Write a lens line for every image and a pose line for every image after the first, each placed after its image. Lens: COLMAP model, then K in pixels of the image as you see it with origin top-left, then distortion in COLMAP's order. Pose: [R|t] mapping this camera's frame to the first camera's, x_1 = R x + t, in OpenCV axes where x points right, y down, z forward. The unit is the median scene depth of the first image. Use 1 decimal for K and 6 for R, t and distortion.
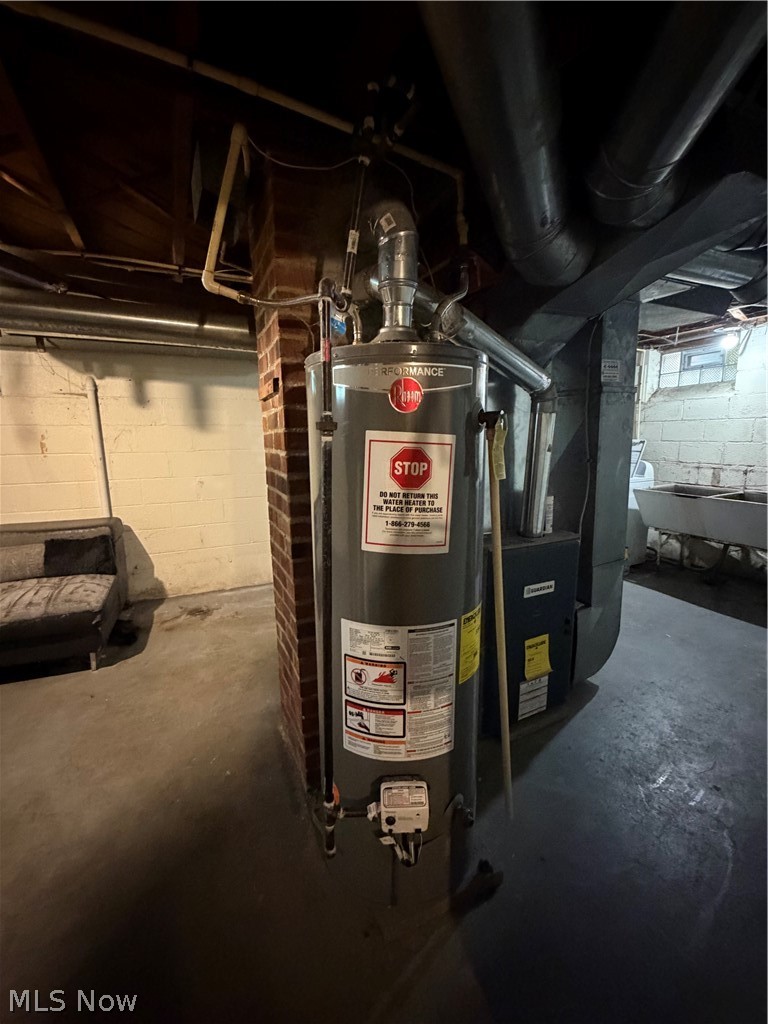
lens RADIAL K [[438.5, 0, 383.6], [0, 438.5, 510.4], [0, 0, 1]] dist [-0.008296, -0.000065]
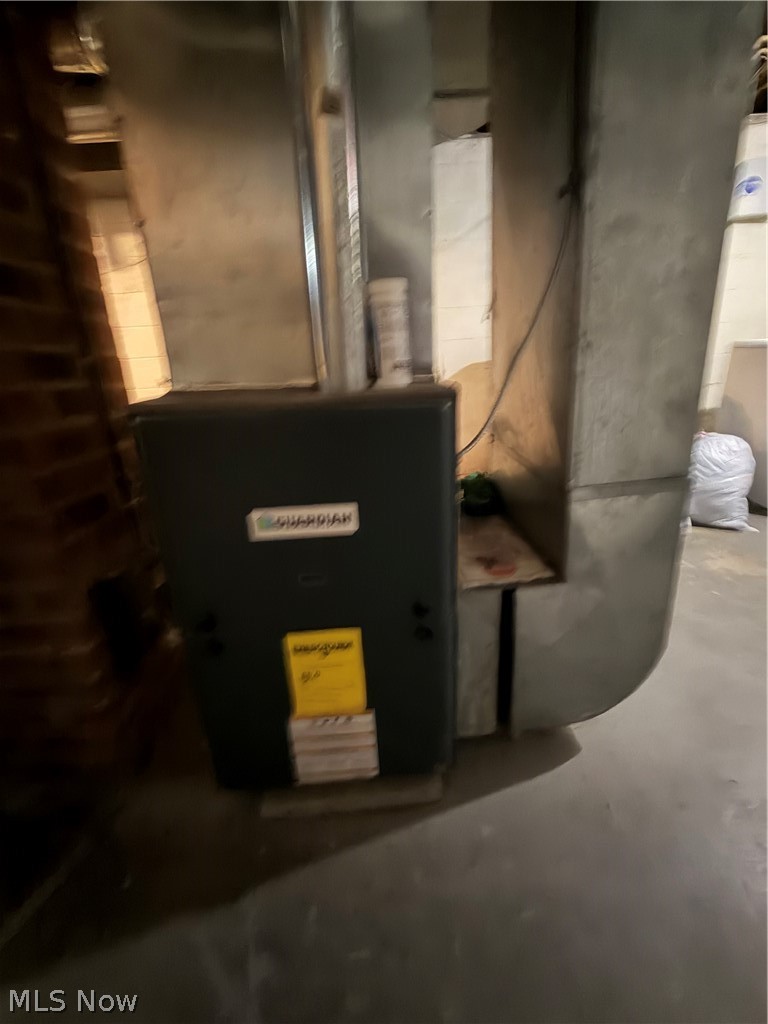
lens RADIAL K [[438.5, 0, 383.8], [0, 438.5, 516.0], [0, 0, 1]] dist [-0.008296, -0.000065]
pose [[0.915549, 0.088853, -0.392268, 0.567379], [-0.019200, 0.983836, 0.178037, 0.099980], [0.401747, -0.155470, 0.902457, 0.655694]]
